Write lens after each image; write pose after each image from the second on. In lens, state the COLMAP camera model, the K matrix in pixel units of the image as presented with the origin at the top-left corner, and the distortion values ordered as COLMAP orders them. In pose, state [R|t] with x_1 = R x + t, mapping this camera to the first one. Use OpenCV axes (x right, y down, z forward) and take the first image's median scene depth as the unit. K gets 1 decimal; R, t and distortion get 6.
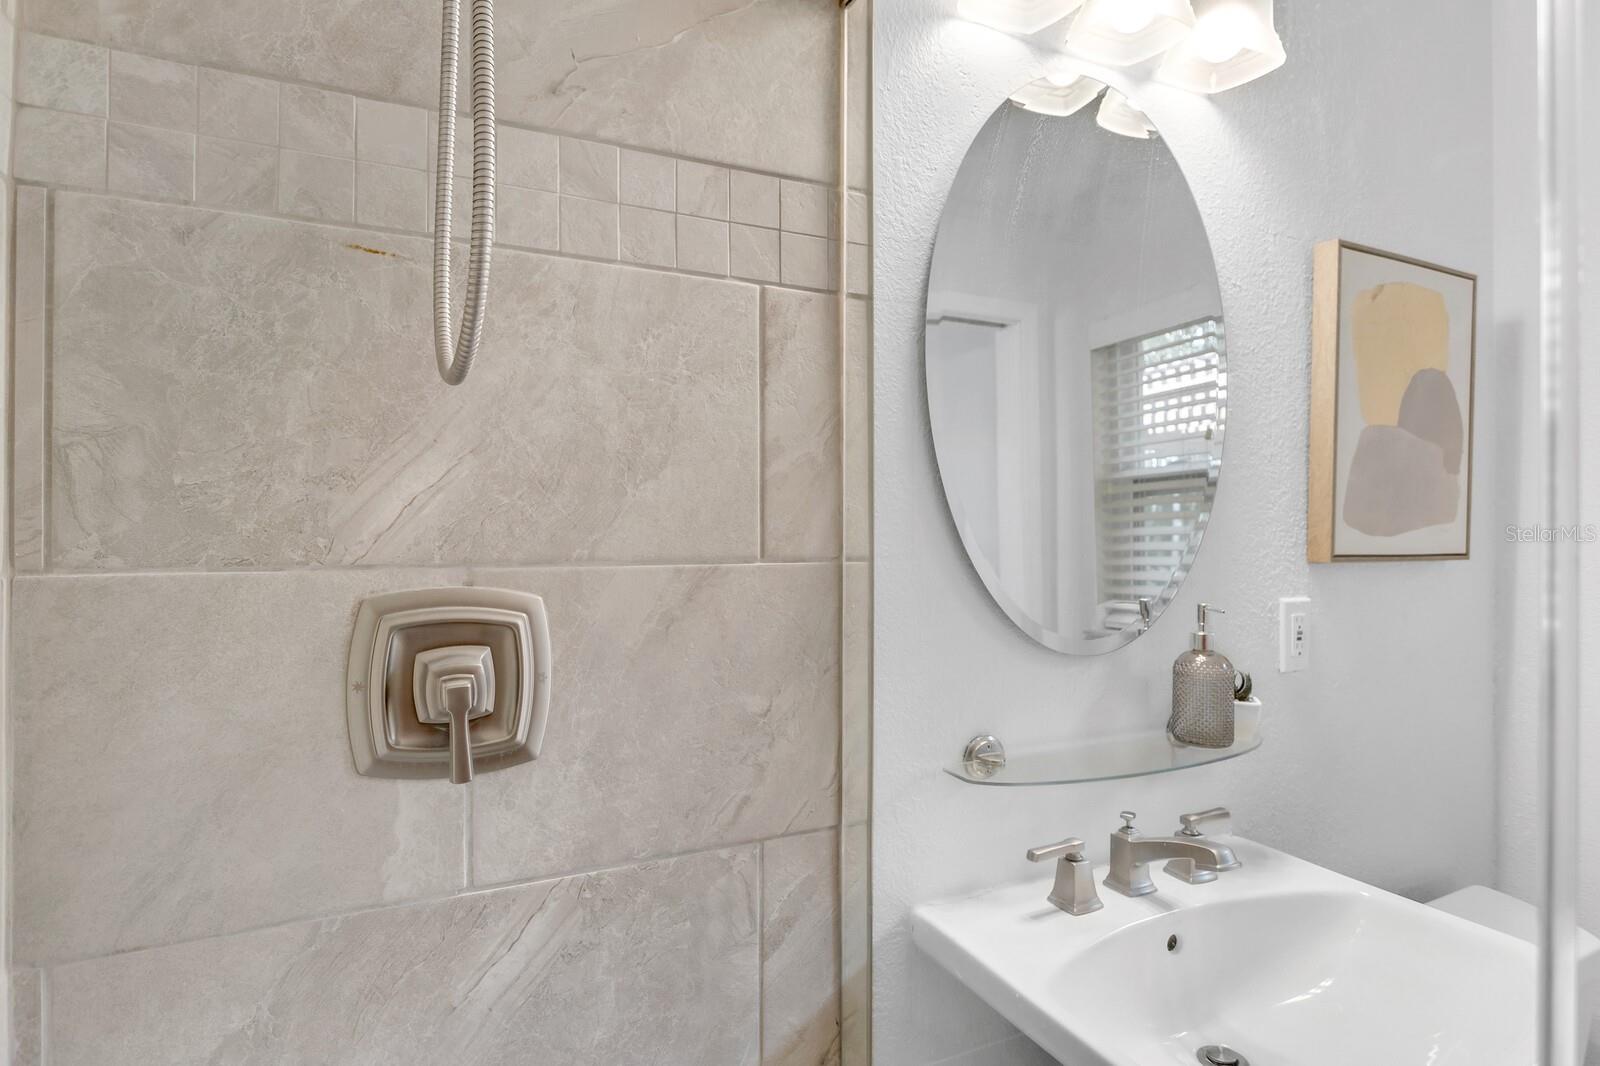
lens RADIAL K [[780.1, 0, 774.6], [0, 780.1, 539.6], [0, 0, 1]] dist [-0.006220, 0.000608]
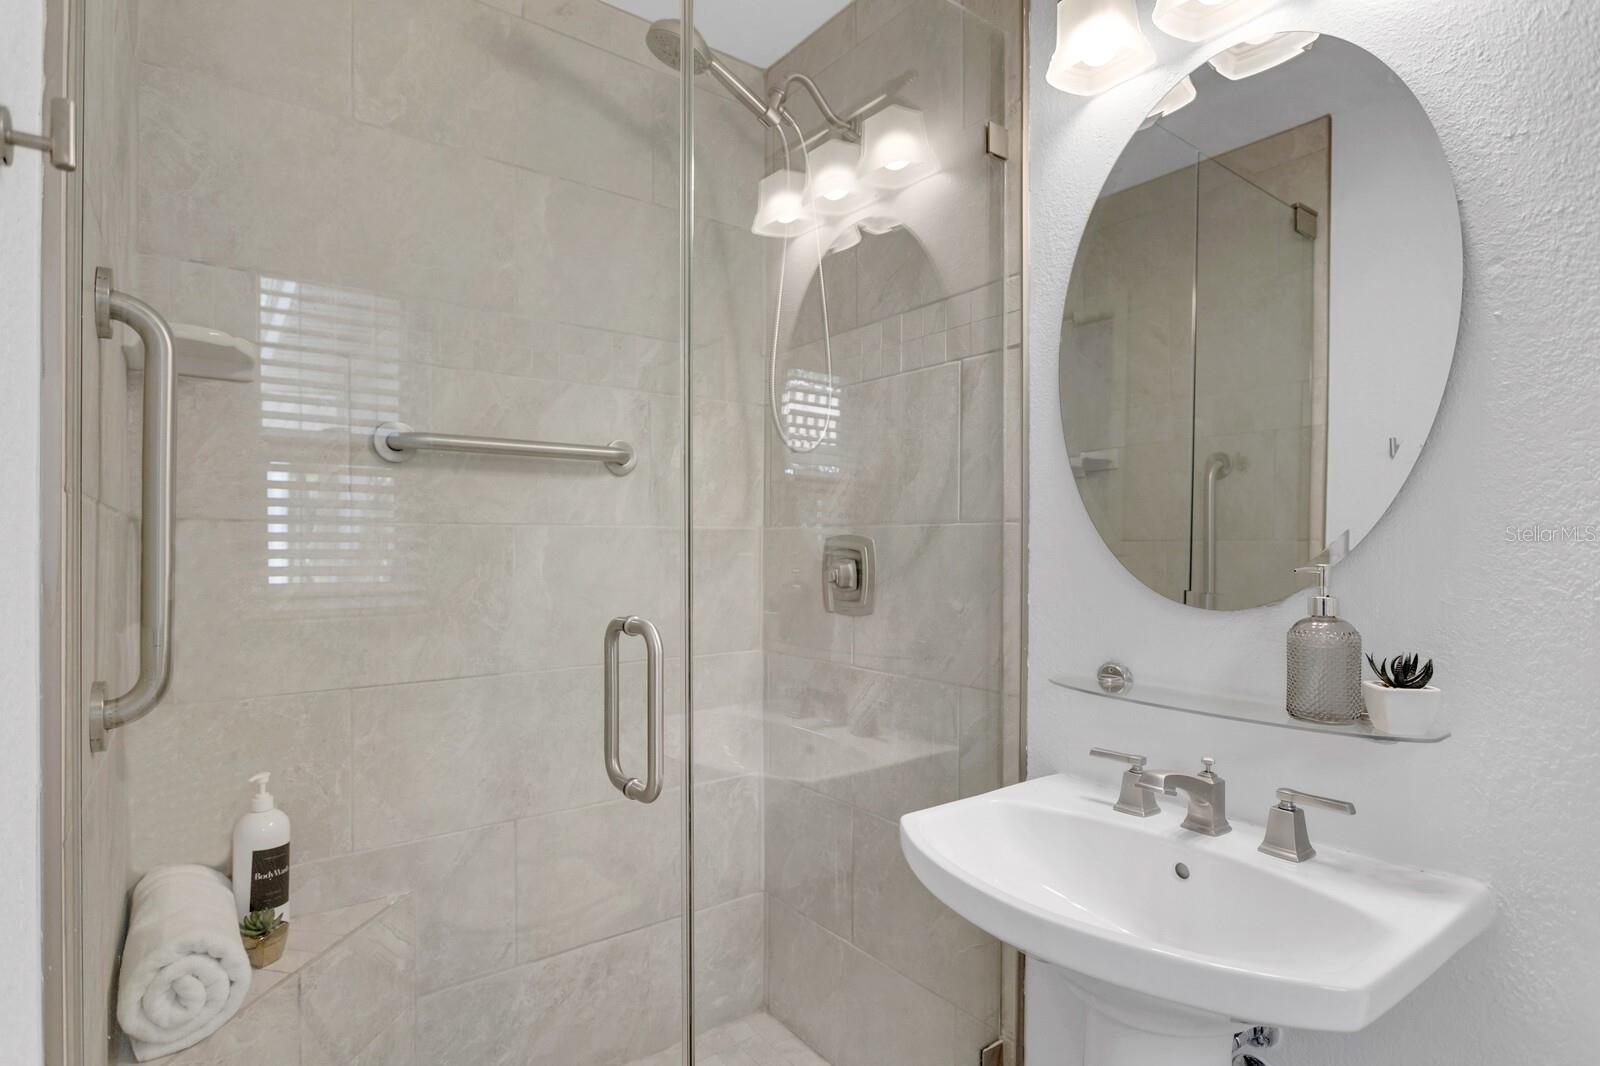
lens RADIAL K [[780.1, 0, 774.6], [0, 780.1, 539.6], [0, 0, 1]] dist [-0.006220, 0.000608]
pose [[0.222288, 0.005176, -0.974967, 1.502591], [0.006838, 0.999953, 0.006867, 0.048562], [0.974957, -0.008193, 0.222242, 0.215092]]
